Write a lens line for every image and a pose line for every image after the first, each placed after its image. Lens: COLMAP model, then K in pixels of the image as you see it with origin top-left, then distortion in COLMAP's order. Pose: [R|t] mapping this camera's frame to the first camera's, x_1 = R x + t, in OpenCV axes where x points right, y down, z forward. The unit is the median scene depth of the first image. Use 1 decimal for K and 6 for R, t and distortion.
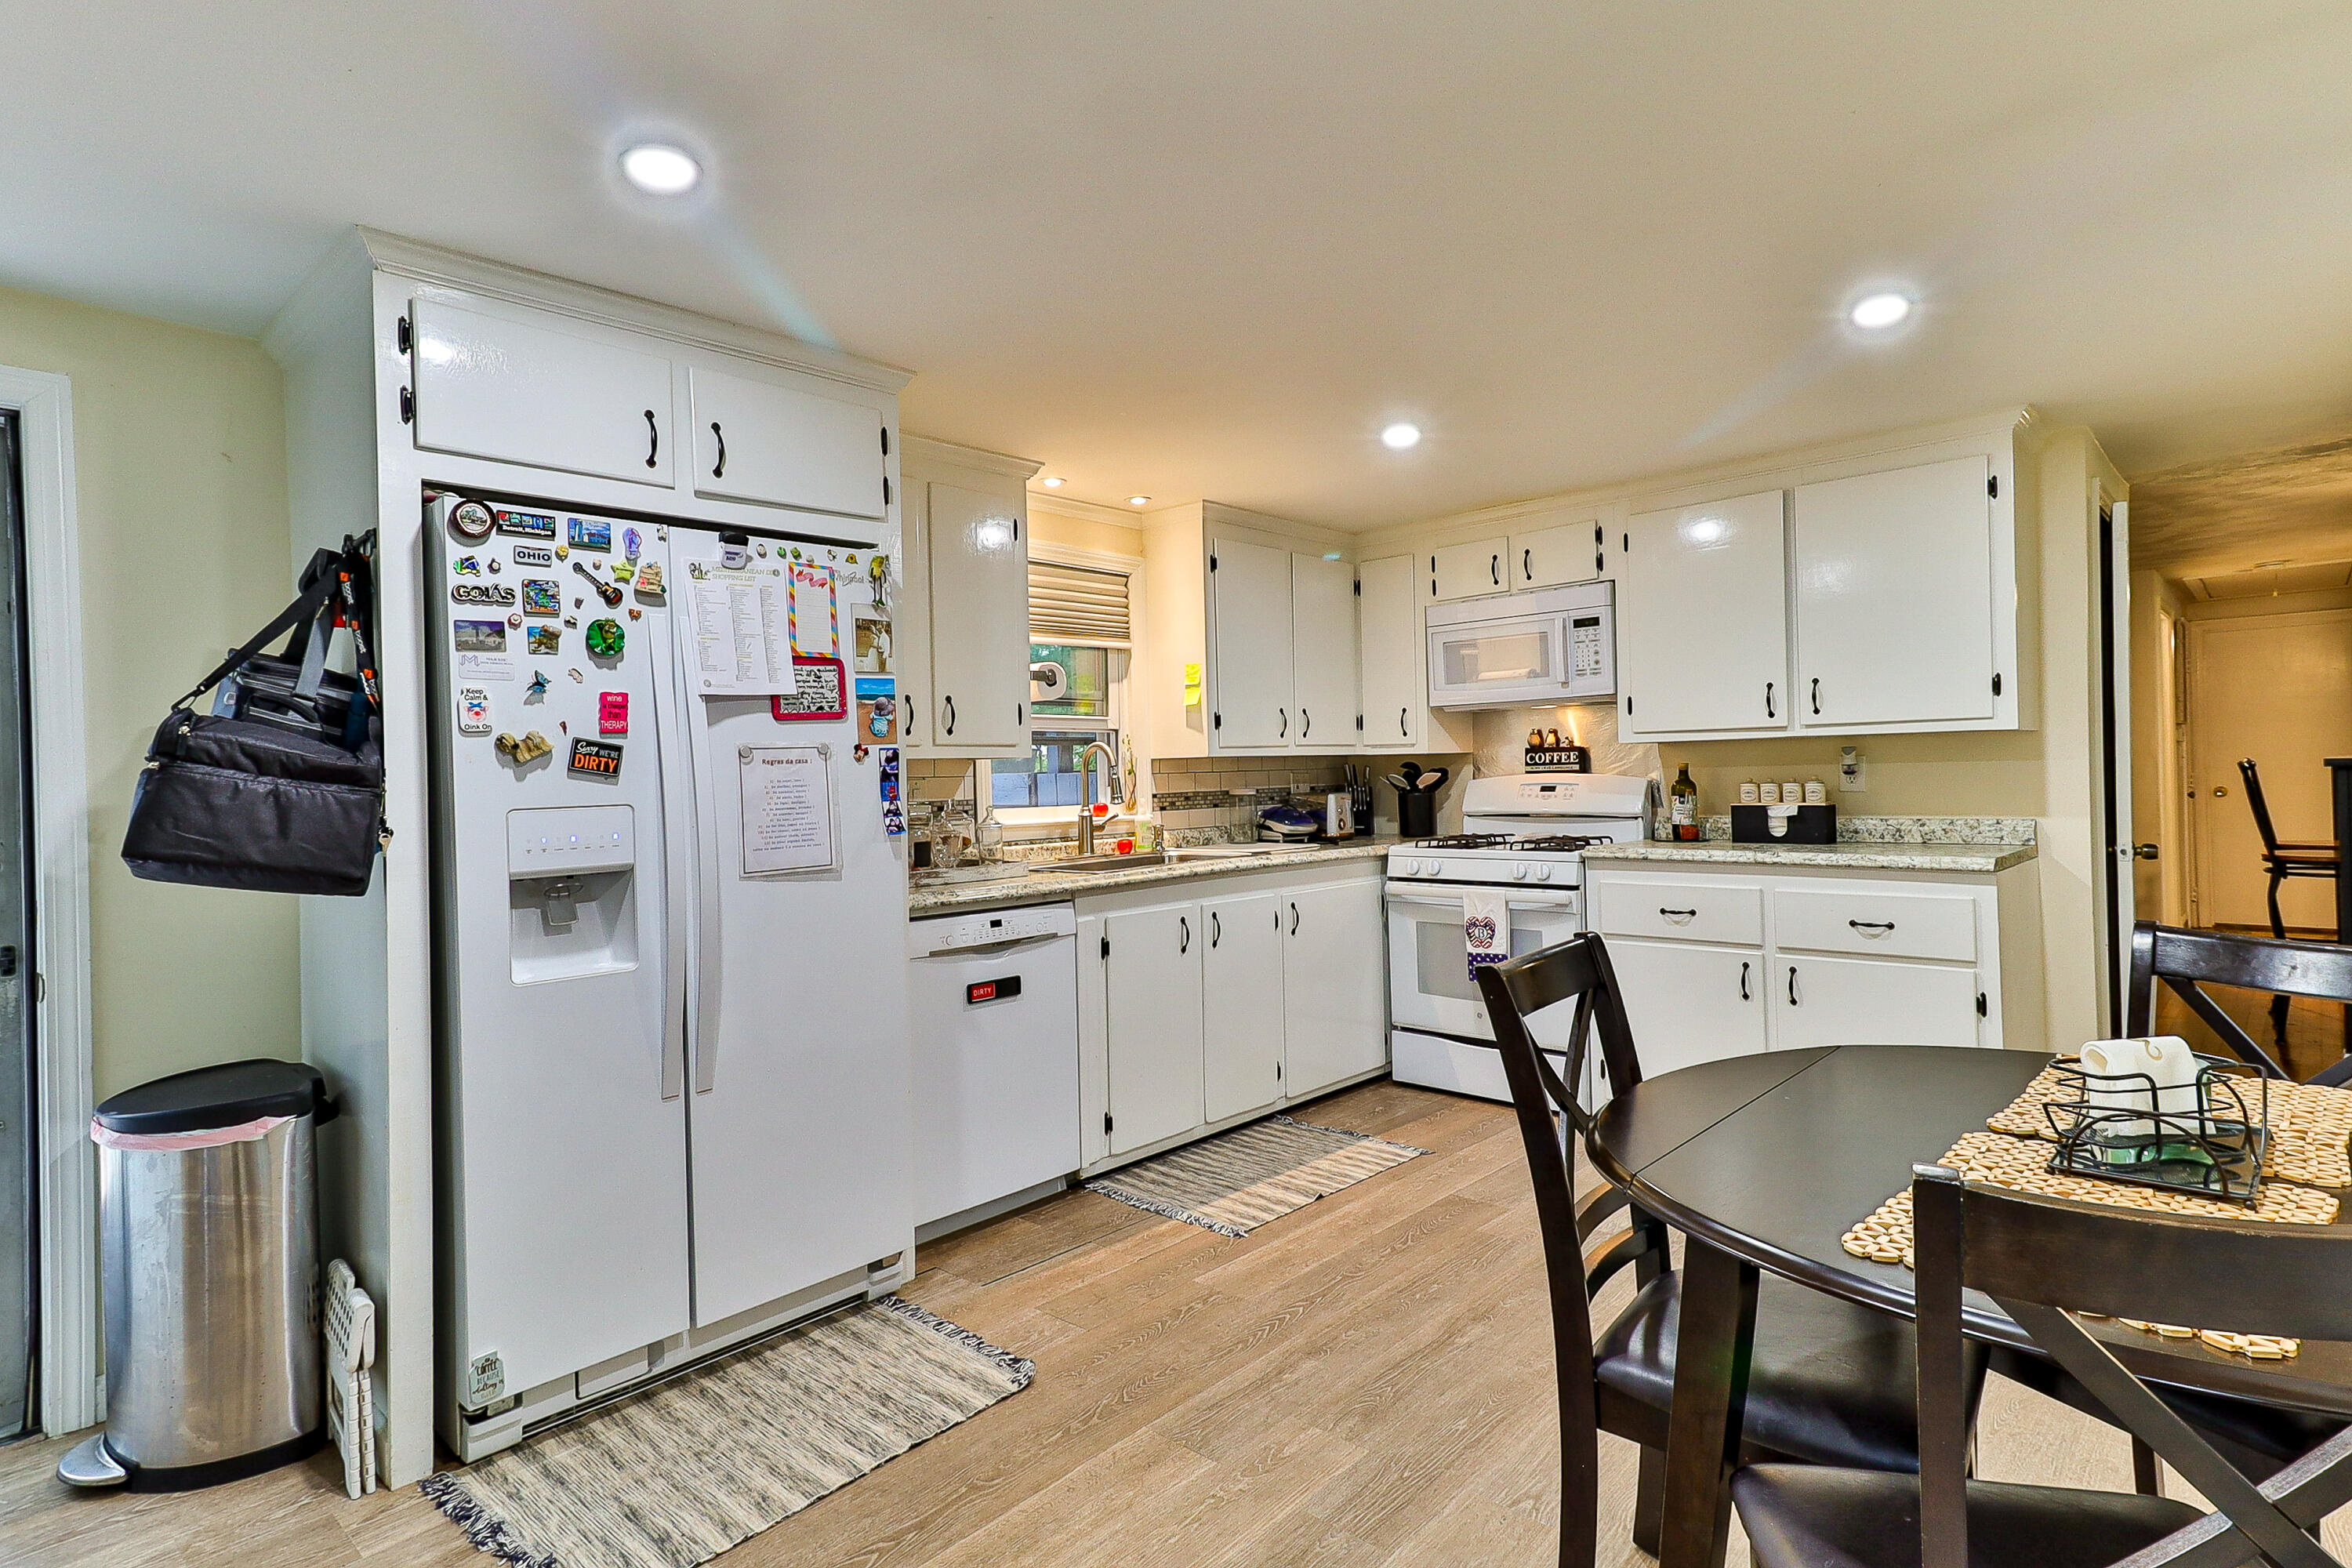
lens RADIAL K [[1197.9, 0, 1201.8], [0, 1197.9, 778.7], [0, 0, 1]] dist [0.021422, 0.001514]
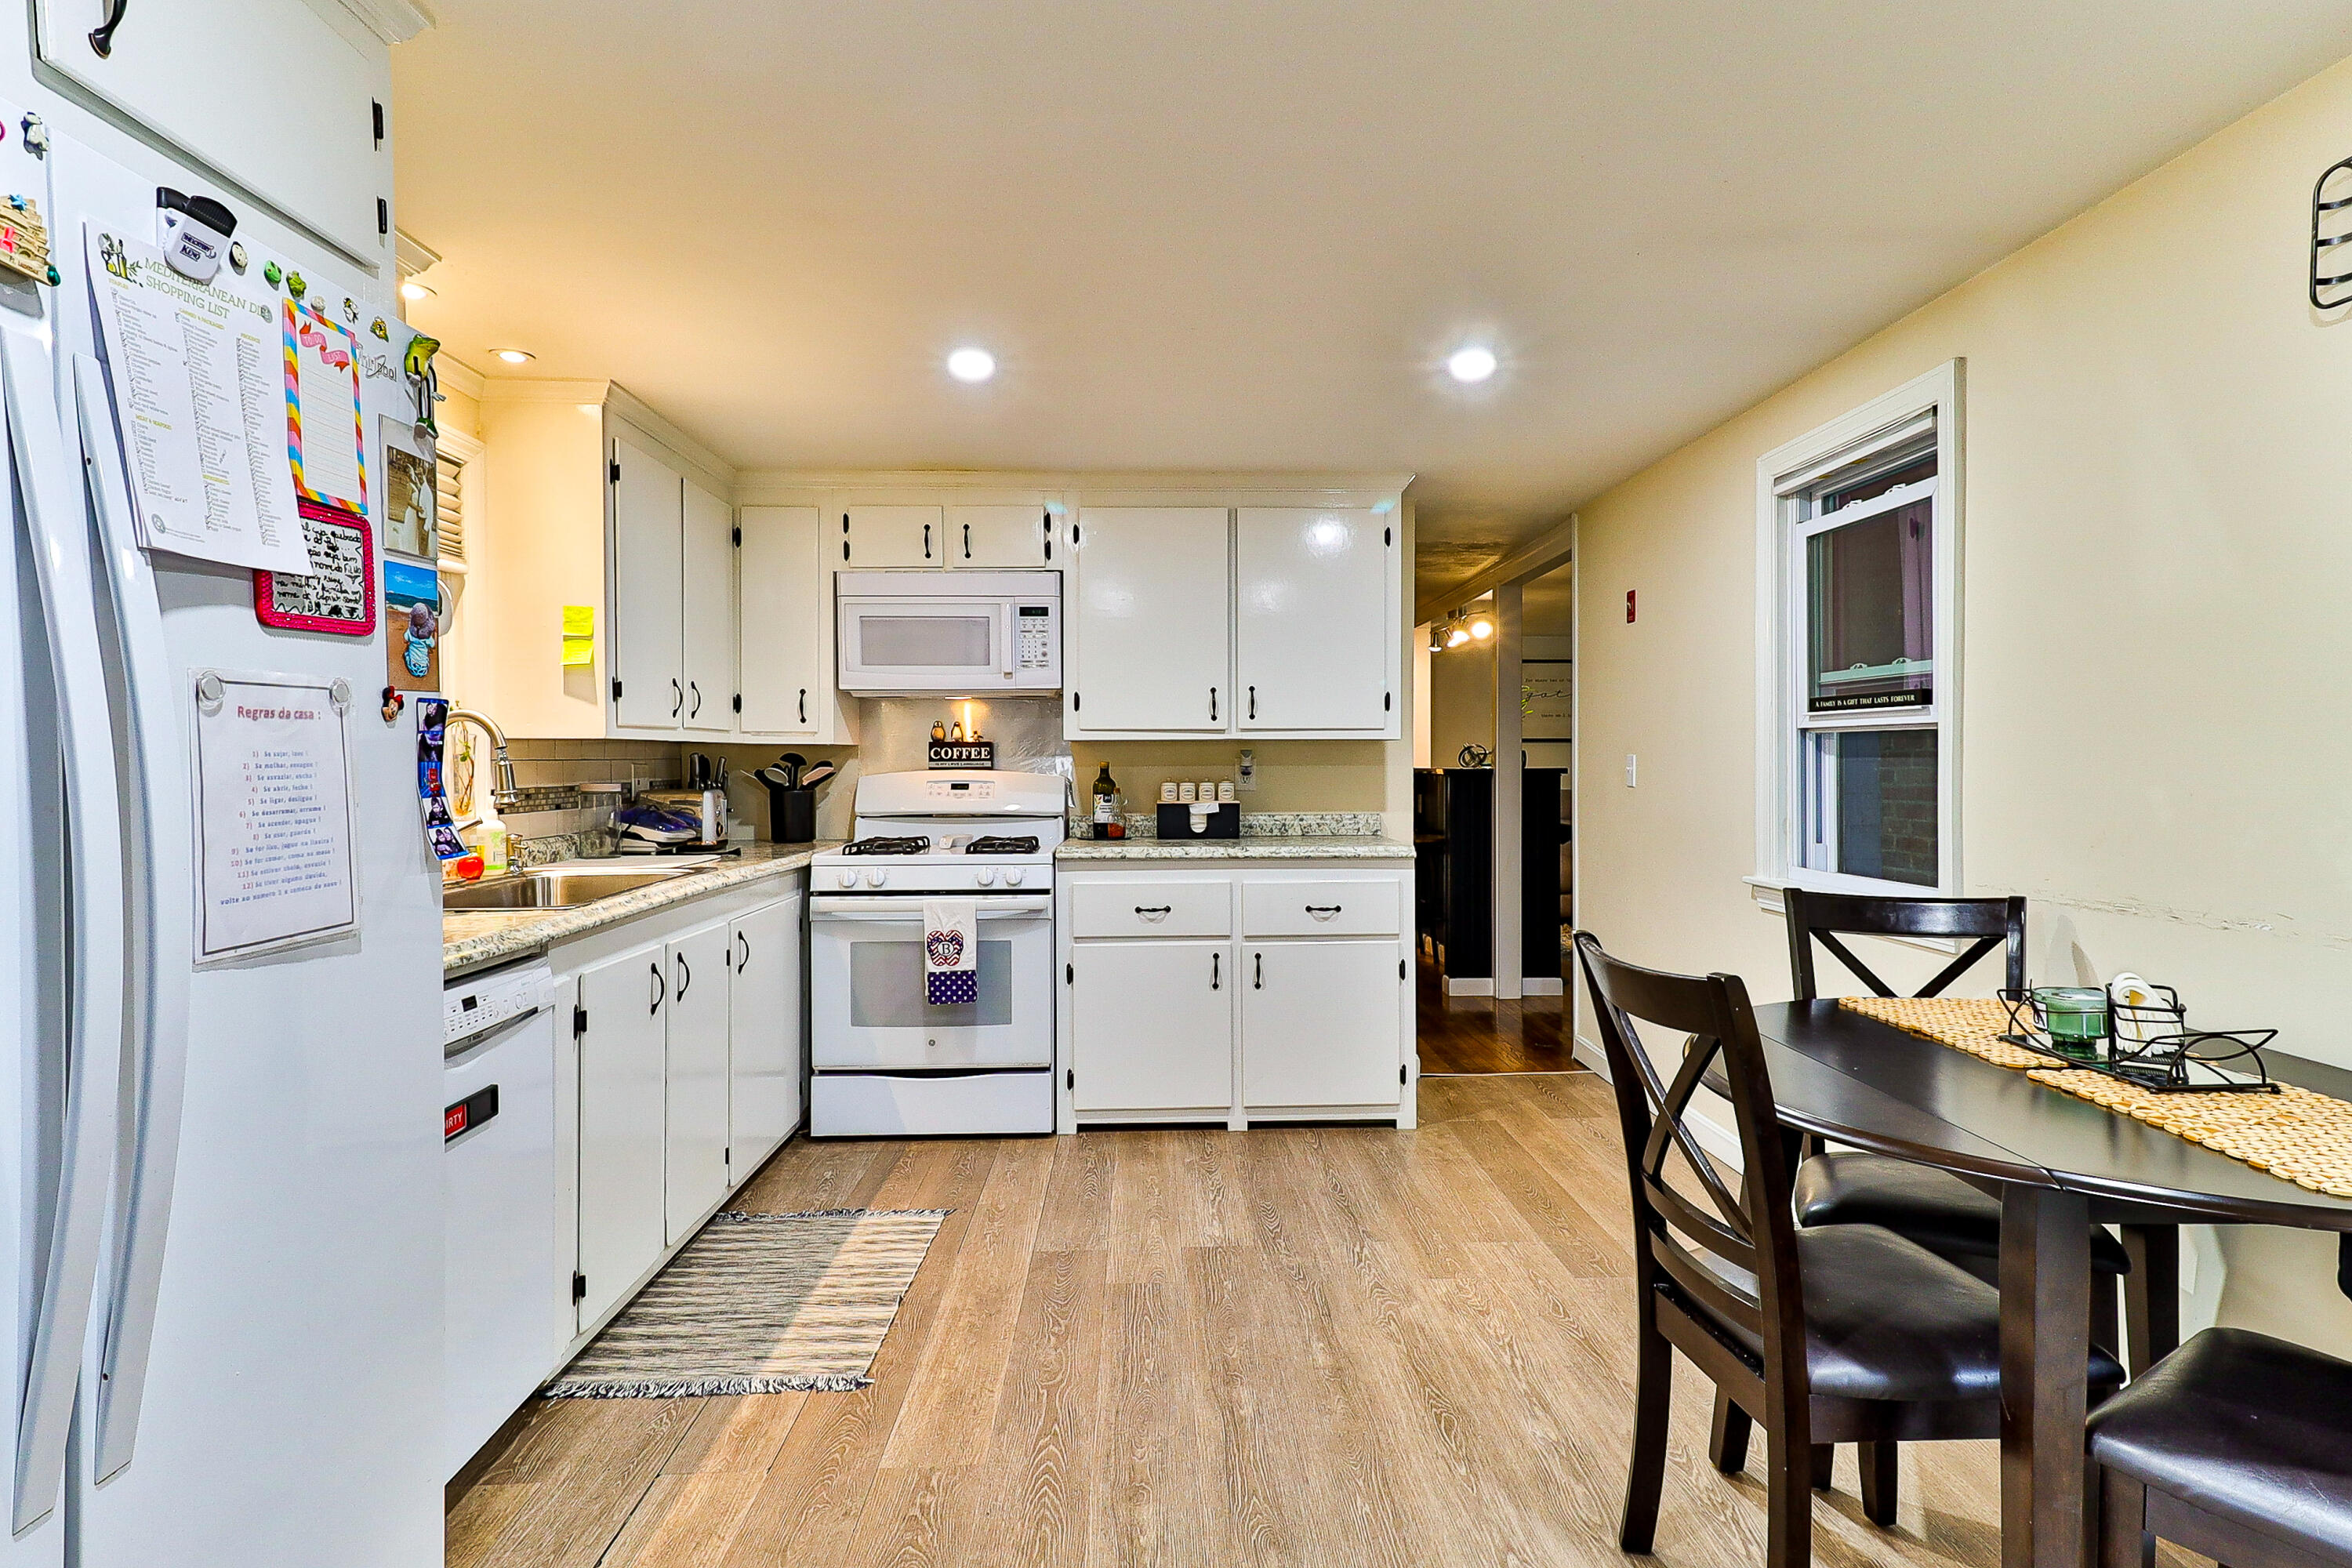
lens RADIAL K [[1197.9, 0, 1180.8], [0, 1197.9, 777.9], [0, 0, 1]] dist [0.021422, 0.001514]
pose [[0.706651, 0.012883, 0.707445, -0.271514], [-0.011356, 0.999912, -0.006865, 0.006711], [-0.707471, -0.003182, 0.706735, 0.252415]]
